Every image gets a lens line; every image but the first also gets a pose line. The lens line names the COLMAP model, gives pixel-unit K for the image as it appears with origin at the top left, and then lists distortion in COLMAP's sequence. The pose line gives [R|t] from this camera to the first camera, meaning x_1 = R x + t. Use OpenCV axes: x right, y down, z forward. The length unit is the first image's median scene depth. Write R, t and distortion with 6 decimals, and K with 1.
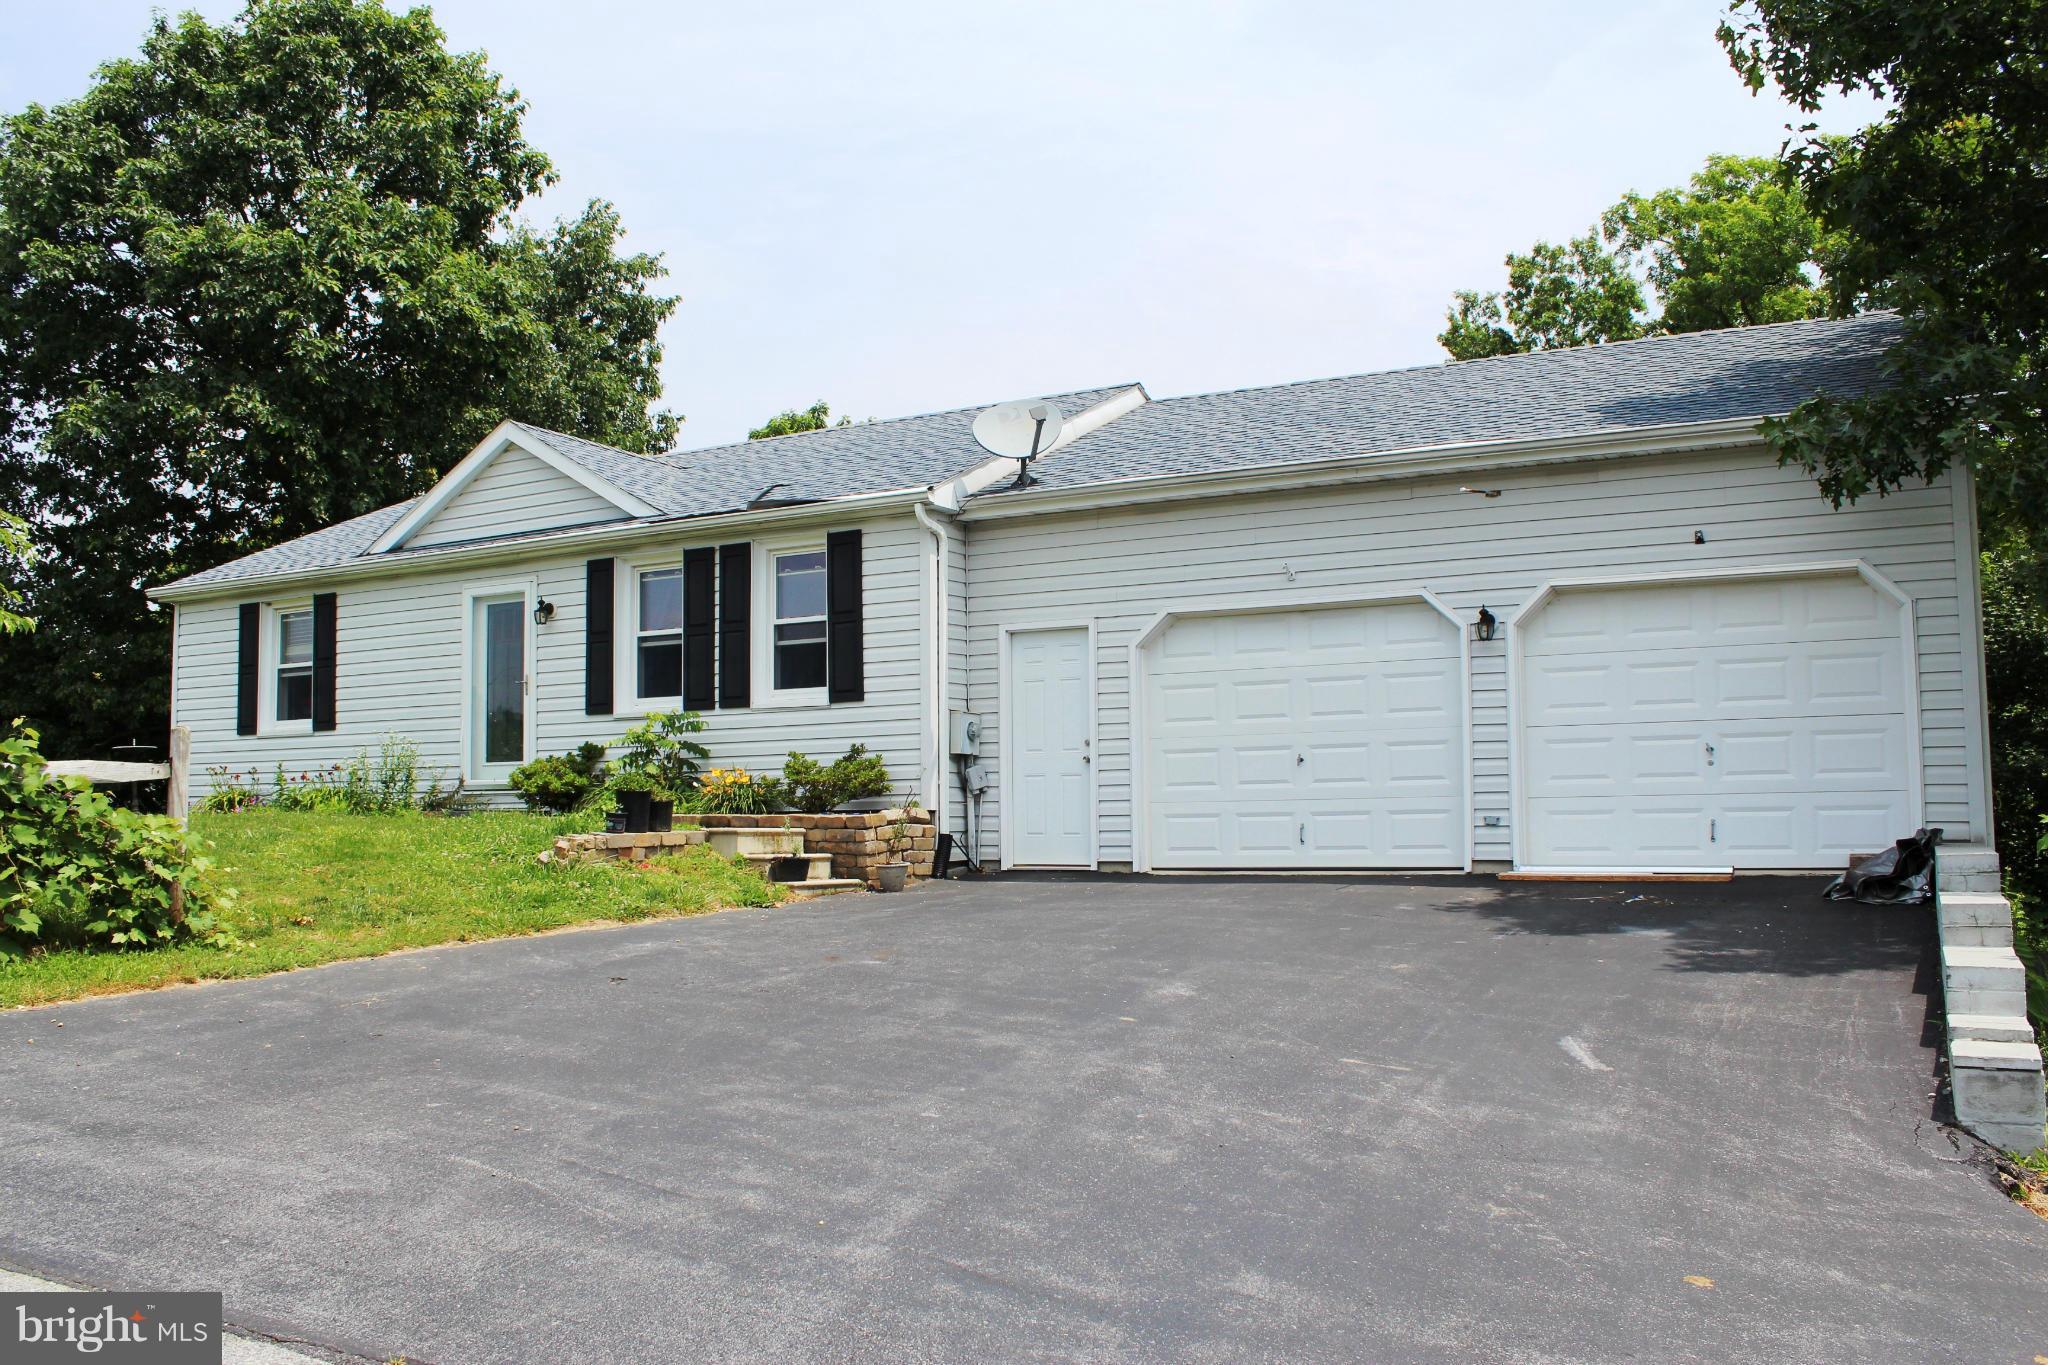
lens RADIAL K [[1695.5, 0, 1024.0], [0, 1695.5, 682.5], [0, 0, 1]] dist [-0.159026, 0.136191]
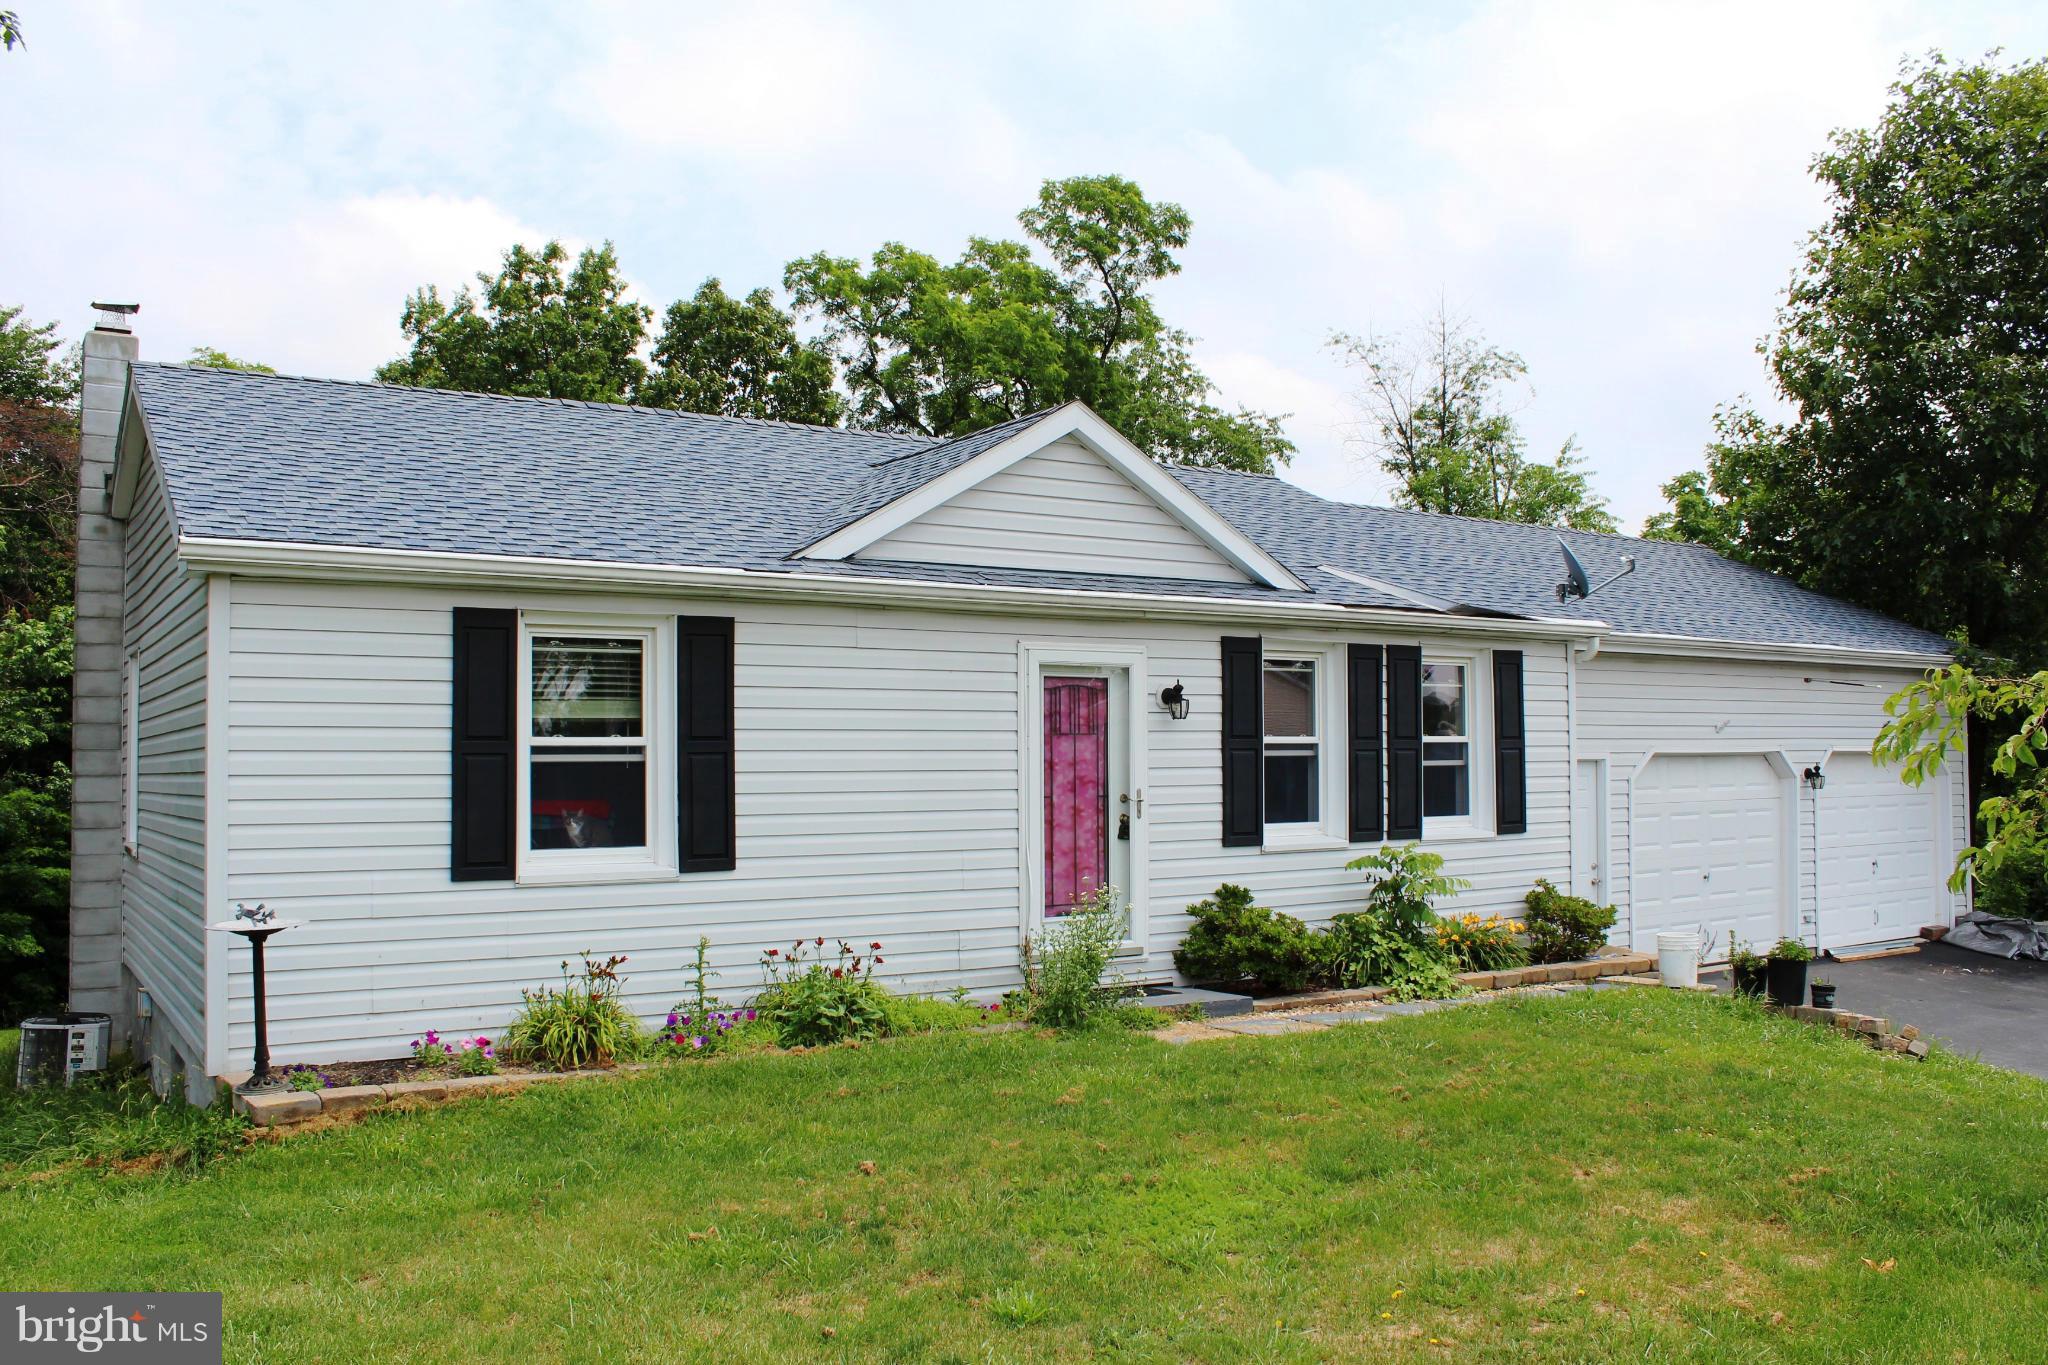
lens RADIAL K [[1695.5, 0, 1024.0], [0, 1695.5, 682.5], [0, 0, 1]] dist [-0.159026, 0.136191]
pose [[0.464223, 0.049676, 0.884324, -0.950710], [-0.069387, 0.997397, -0.019603, -0.031720], [-0.882996, -0.052261, 0.466461, 0.729339]]
